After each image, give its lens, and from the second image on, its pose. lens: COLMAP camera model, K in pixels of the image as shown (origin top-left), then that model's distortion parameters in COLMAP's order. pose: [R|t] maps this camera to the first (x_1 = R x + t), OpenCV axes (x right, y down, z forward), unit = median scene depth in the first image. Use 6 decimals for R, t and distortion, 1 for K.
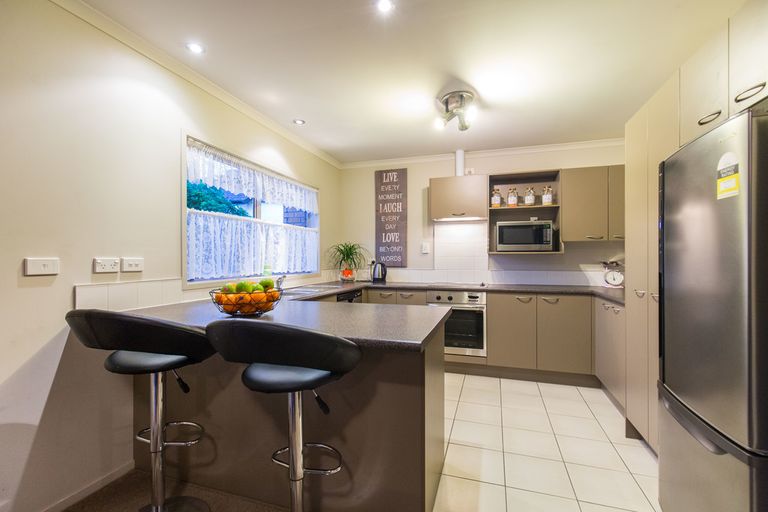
lens RADIAL K [[346.2, 0, 385.2], [0, 346.2, 256.7], [0, 0, 1]] dist [0.000315, -0.000007]
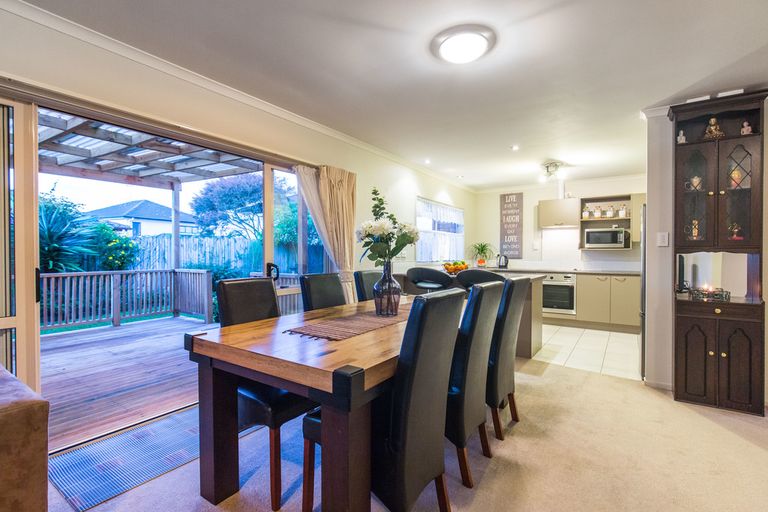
lens RADIAL K [[369.3, 0, 381.5], [0, 369.3, 258.1], [0, 0, 1]] dist [-0.001203, -0.000204]
pose [[0.958072, 0.006462, -0.286454, -0.071569], [-0.001776, 0.999860, 0.016618, 0.003518], [0.286522, -0.015412, 0.957950, -0.798071]]
